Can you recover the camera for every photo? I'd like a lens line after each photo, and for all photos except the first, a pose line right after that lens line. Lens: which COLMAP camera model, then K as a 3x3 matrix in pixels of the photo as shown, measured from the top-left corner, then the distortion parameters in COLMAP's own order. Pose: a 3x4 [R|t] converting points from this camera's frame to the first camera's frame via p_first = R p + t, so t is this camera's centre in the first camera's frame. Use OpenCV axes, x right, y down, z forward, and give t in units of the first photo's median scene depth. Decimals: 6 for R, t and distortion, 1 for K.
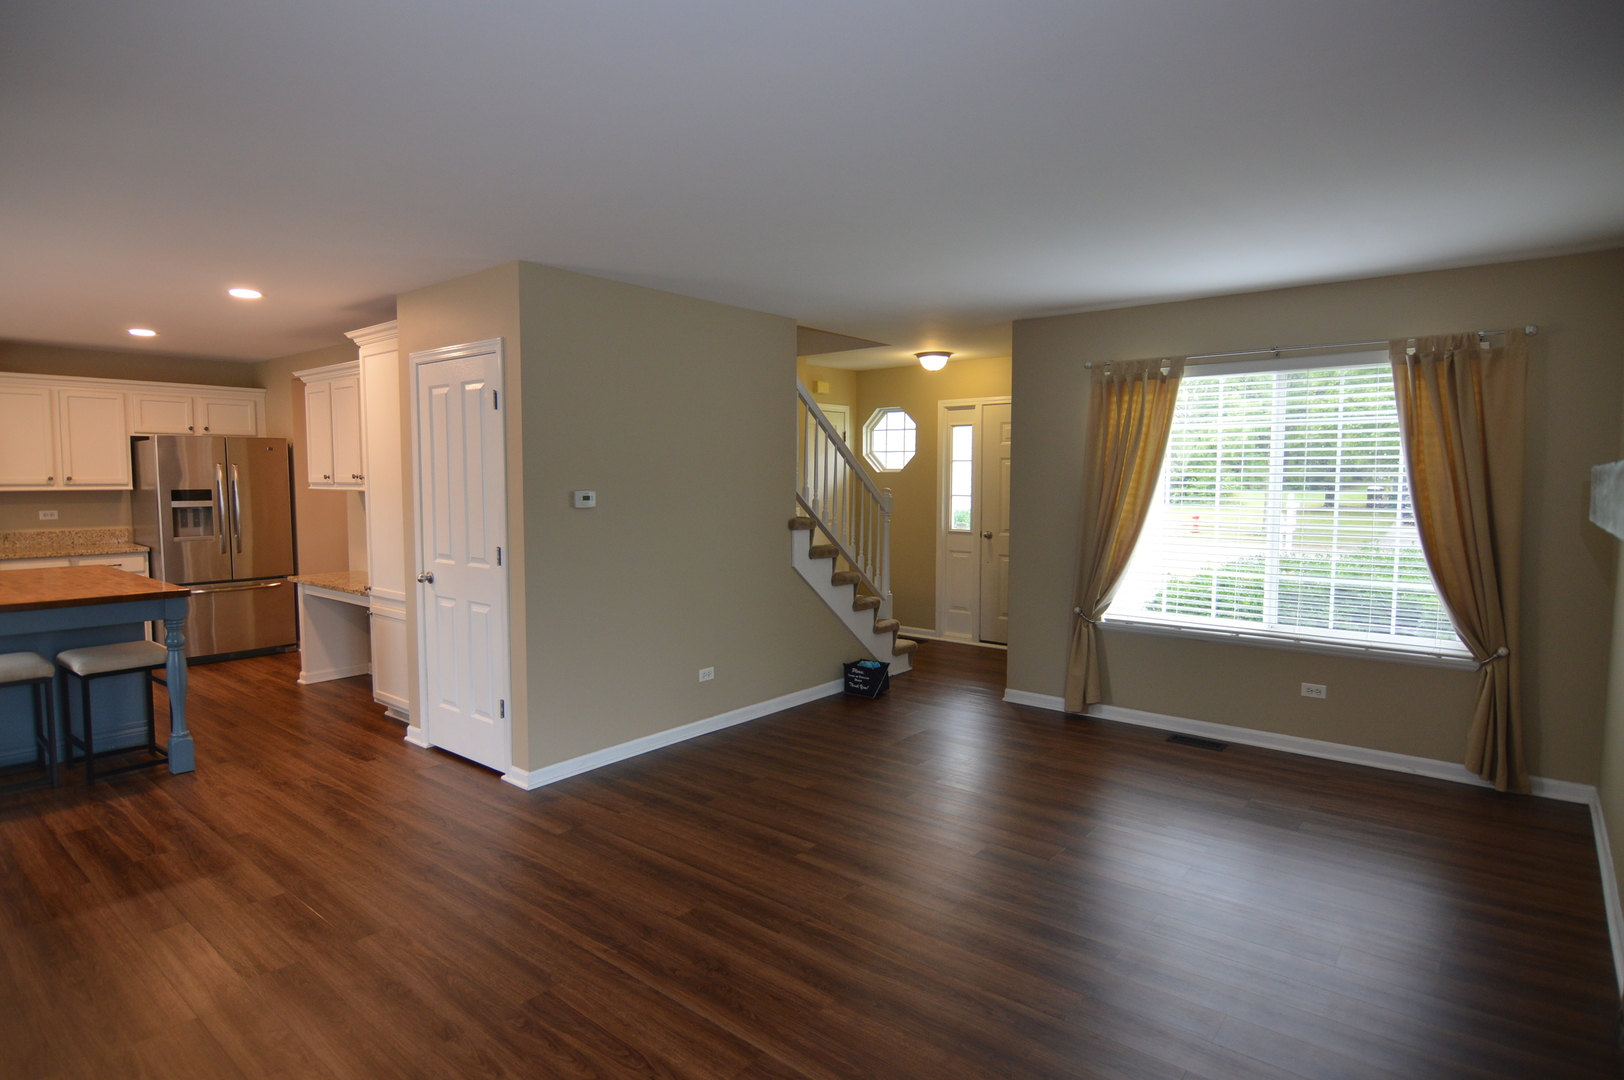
lens RADIAL K [[865.2, 0, 812.0], [0, 865.2, 540.0], [0, 0, 1]] dist [0.005756, -0.020576]
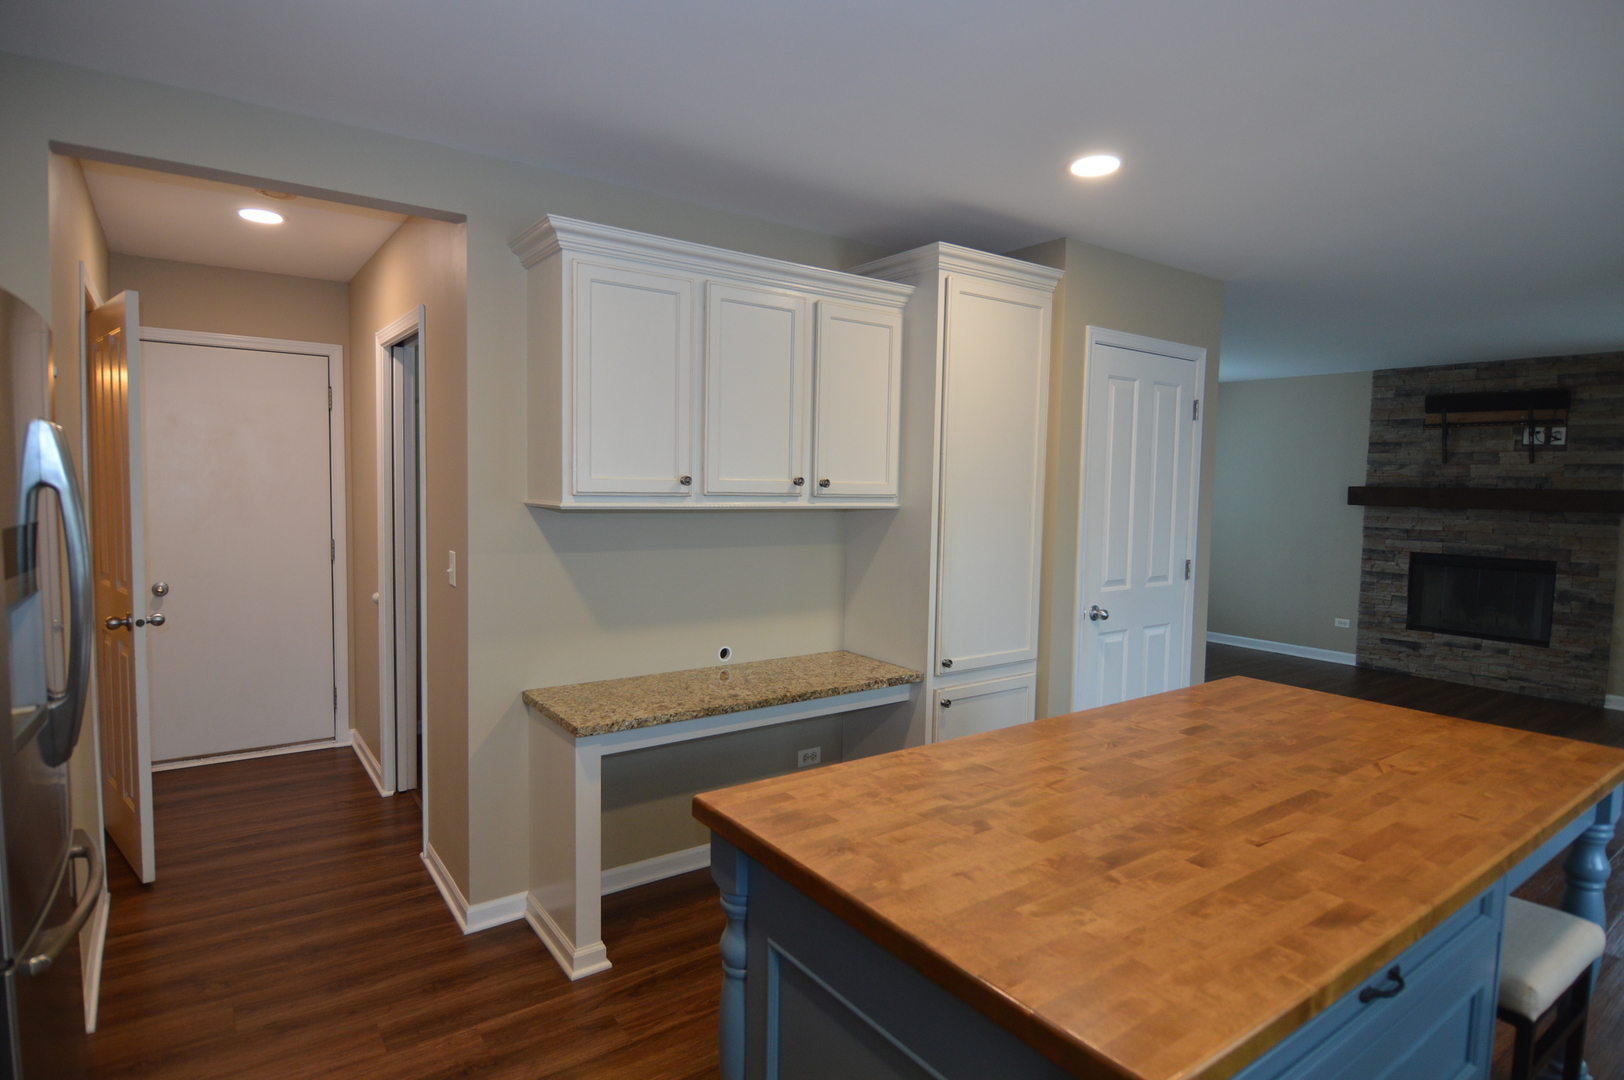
lens RADIAL K [[865.2, 0, 812.0], [0, 865.2, 540.0], [0, 0, 1]] dist [0.005756, -0.020576]
pose [[0.253022, -0.062827, 0.965418, -1.159101], [0.052749, 0.997301, 0.051077, -0.071041], [-0.966021, 0.038001, 0.255653, 0.952957]]
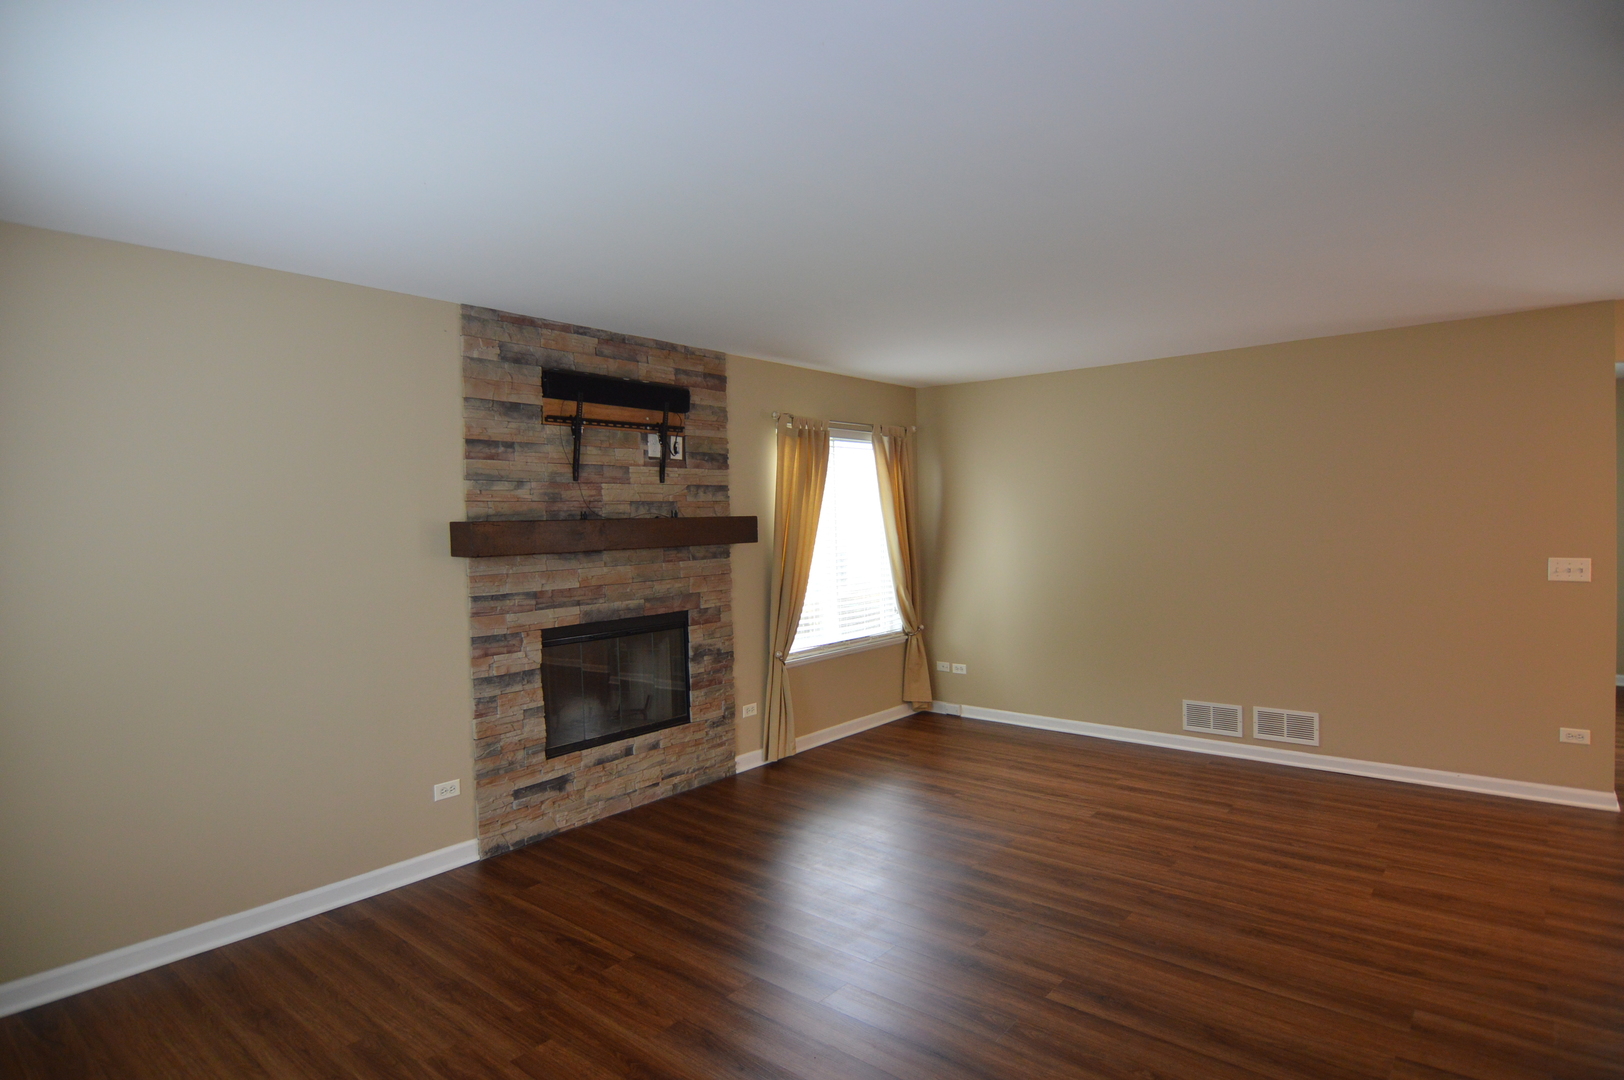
lens RADIAL K [[865.2, 0, 812.0], [0, 865.2, 540.0], [0, 0, 1]] dist [0.005756, -0.020576]
pose [[-0.999796, 0.018085, 0.009004, 0.135617], [0.018890, 0.994889, 0.099187, -0.091127], [-0.007164, 0.099337, -0.995028, 1.182241]]
